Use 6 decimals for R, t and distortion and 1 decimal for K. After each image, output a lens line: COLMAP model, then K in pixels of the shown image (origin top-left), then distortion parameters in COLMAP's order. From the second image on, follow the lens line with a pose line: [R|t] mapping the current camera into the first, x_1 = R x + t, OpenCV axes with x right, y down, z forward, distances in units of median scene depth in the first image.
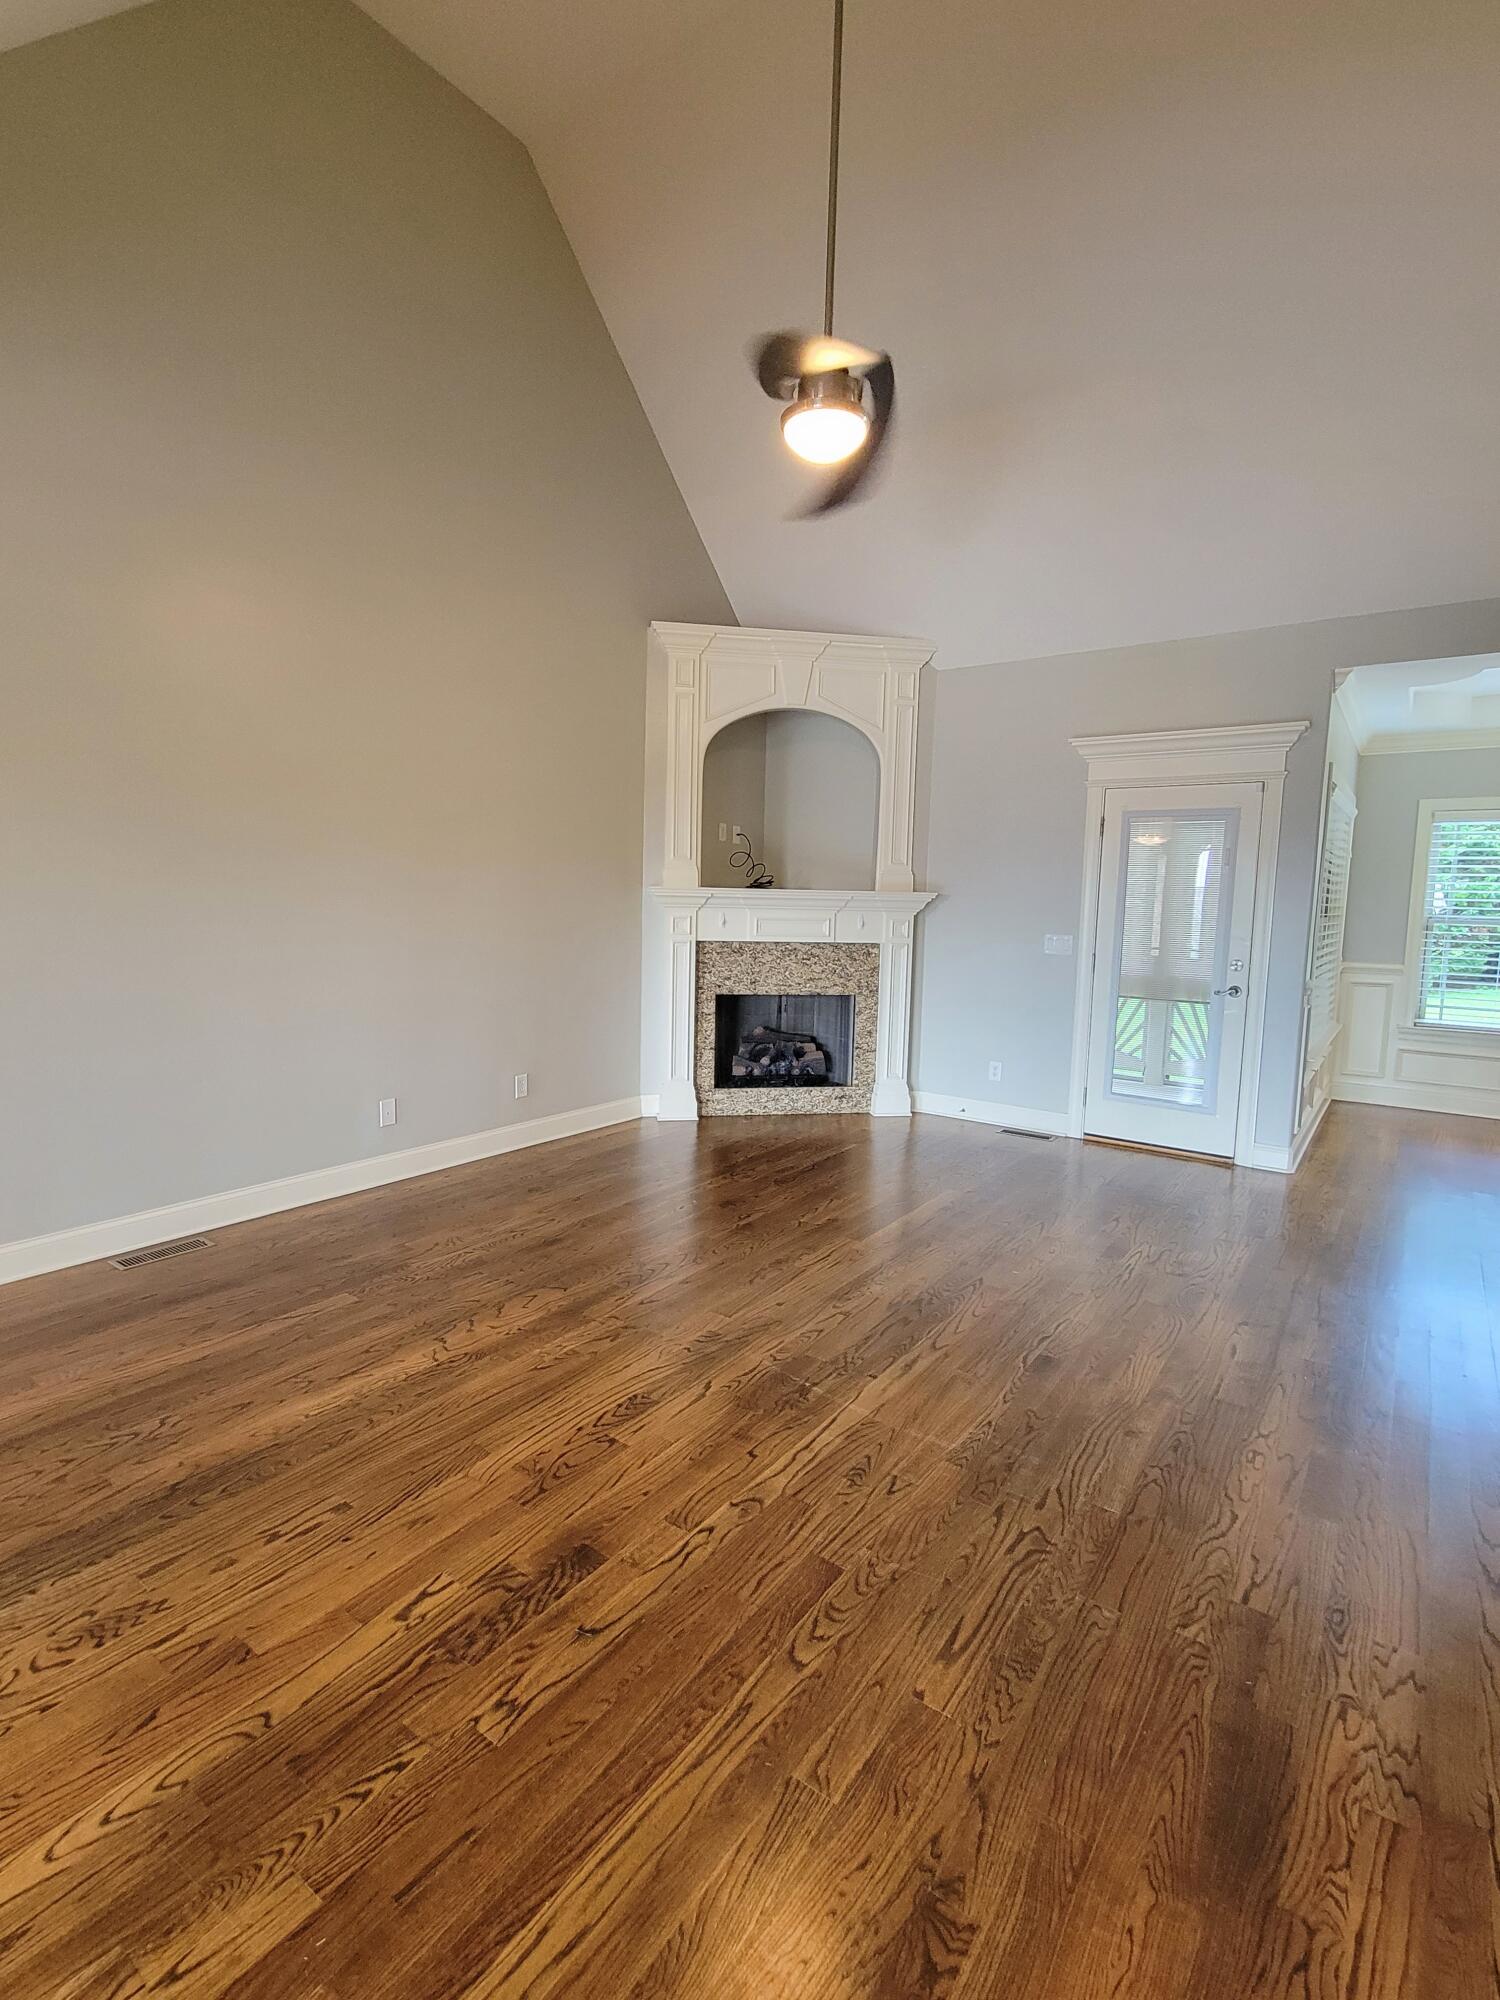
lens RADIAL K [[955.7, 0, 749.7], [0, 955.7, 1000.6], [0, 0, 1]] dist [-0.006679, 0.001498]
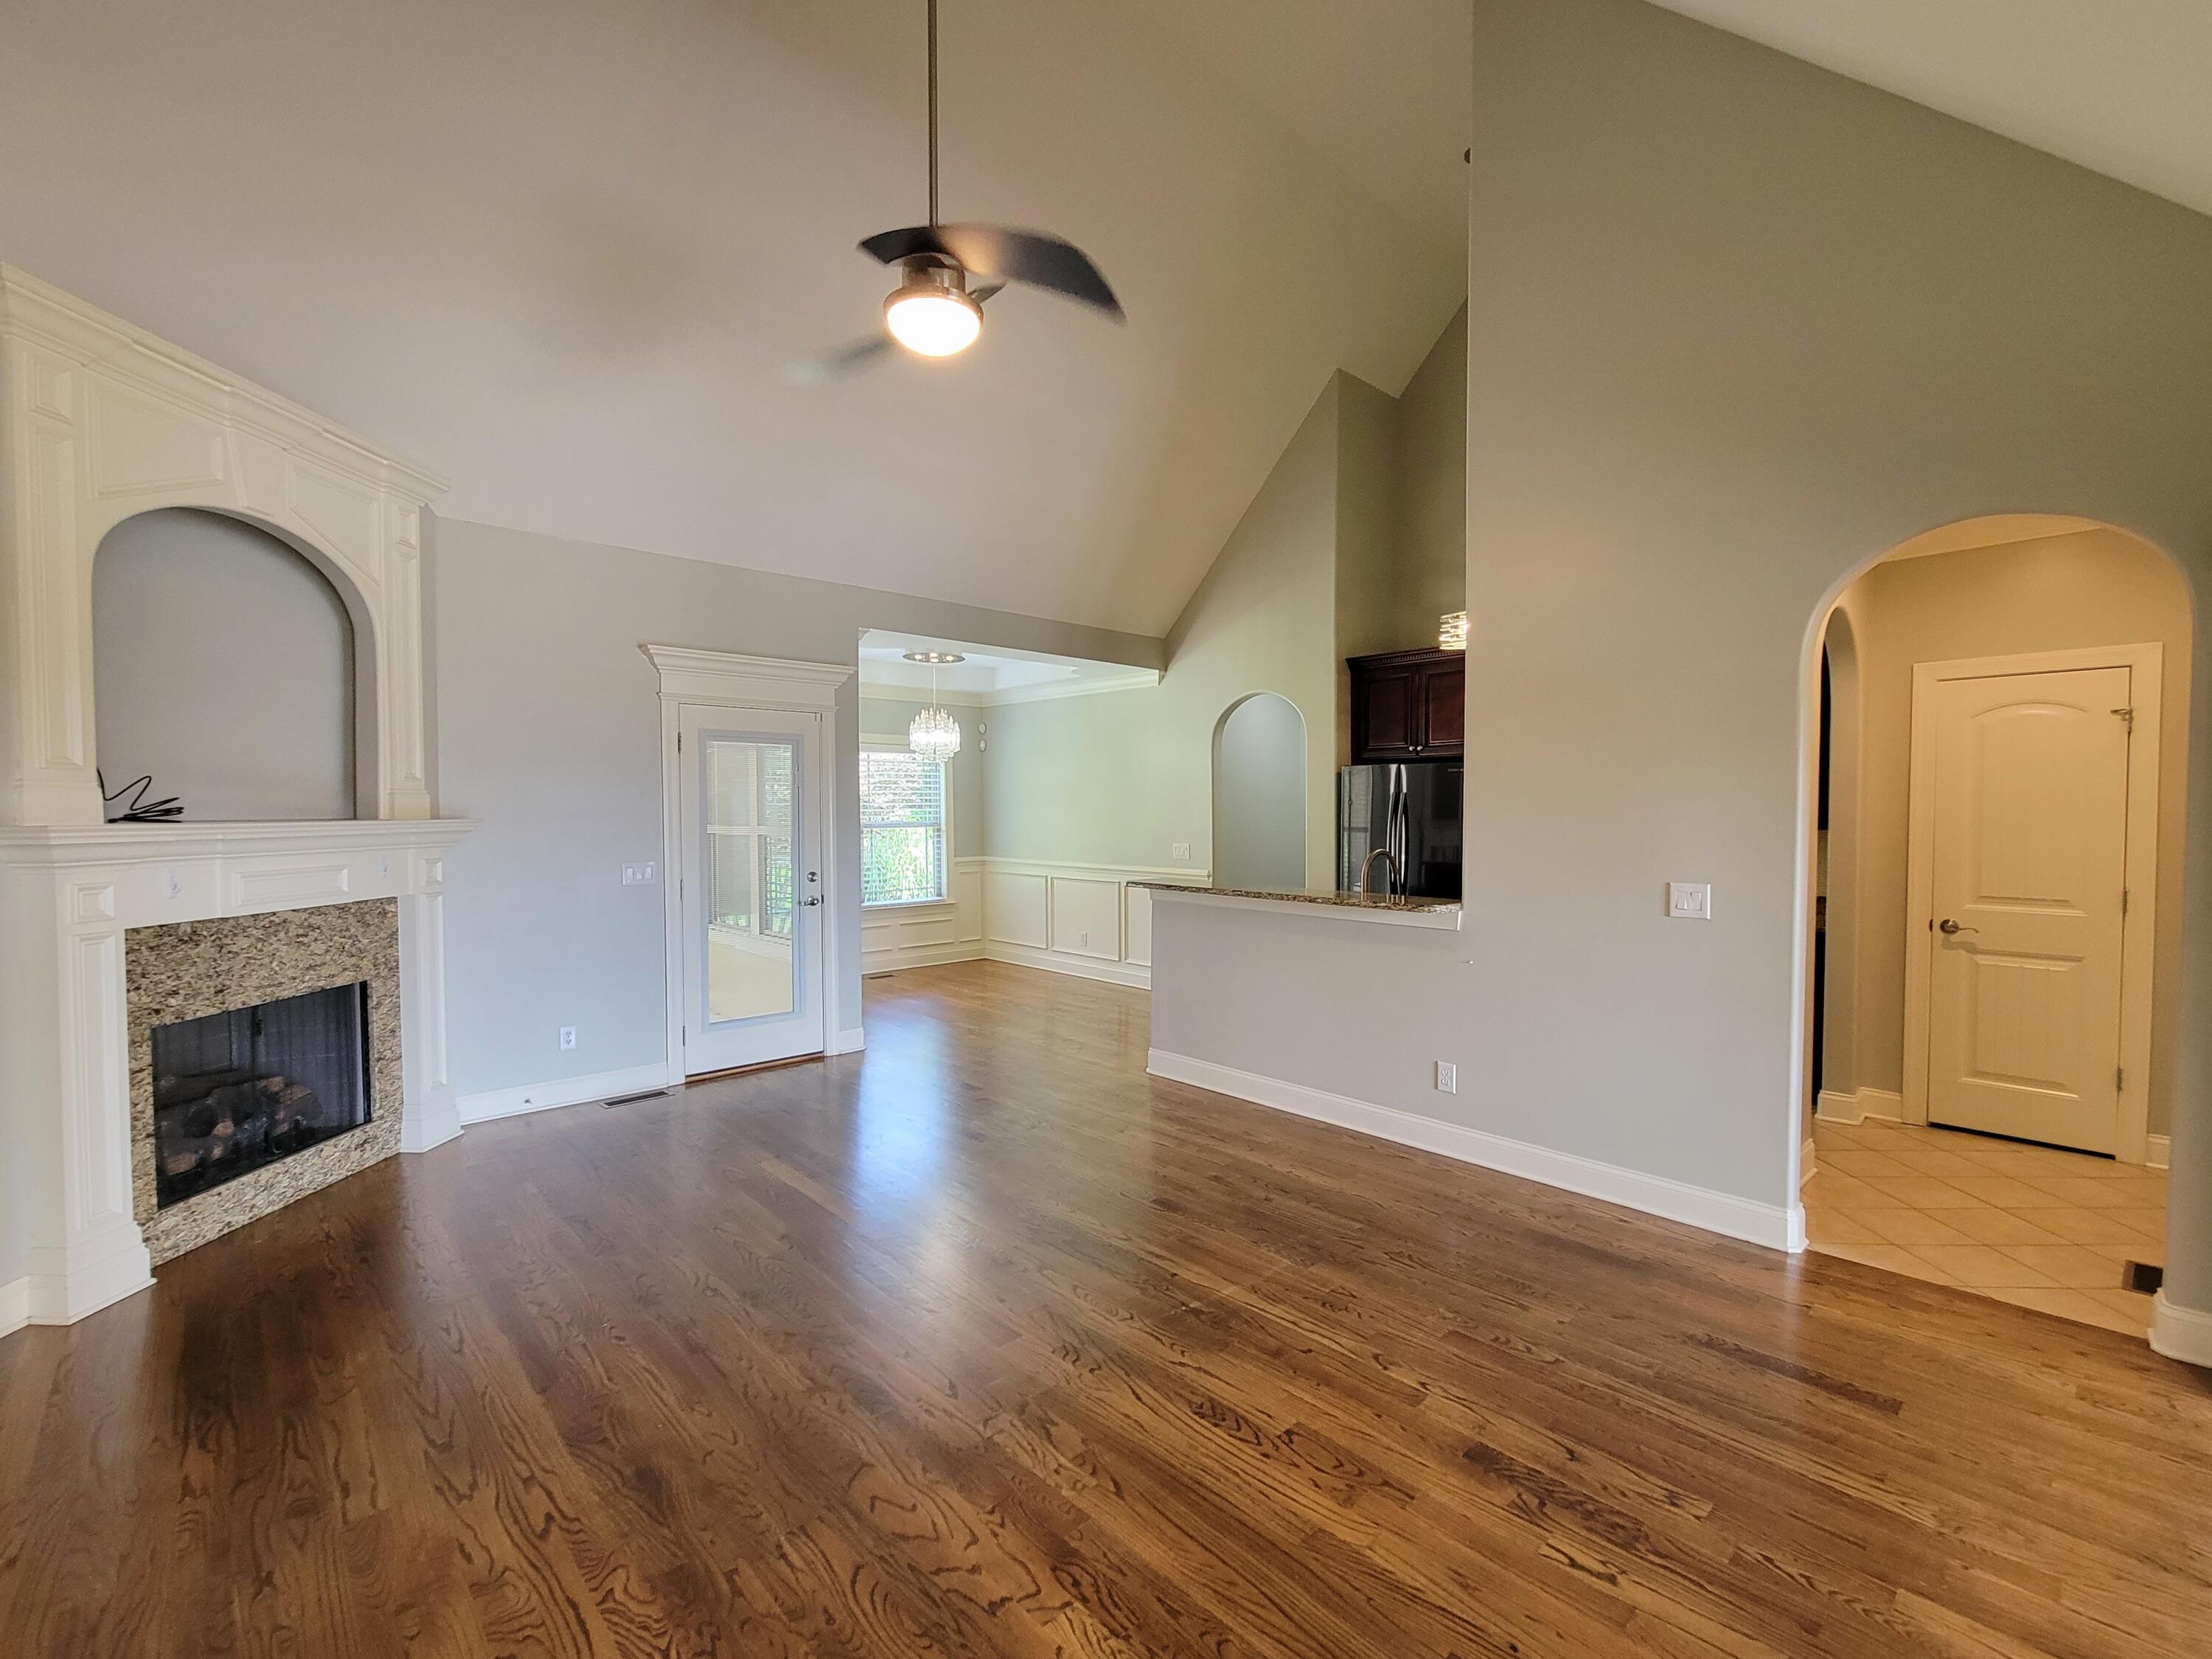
lens RADIAL K [[963.1, 0, 1104.4], [0, 963.1, 834.0], [0, 0, 1]] dist [-0.000601, -0.001396]
pose [[0.196882, -0.049248, 0.979190, -0.668907], [0.116703, 0.992814, 0.026468, -0.099031], [-0.973457, 0.109063, 0.201215, 0.583088]]
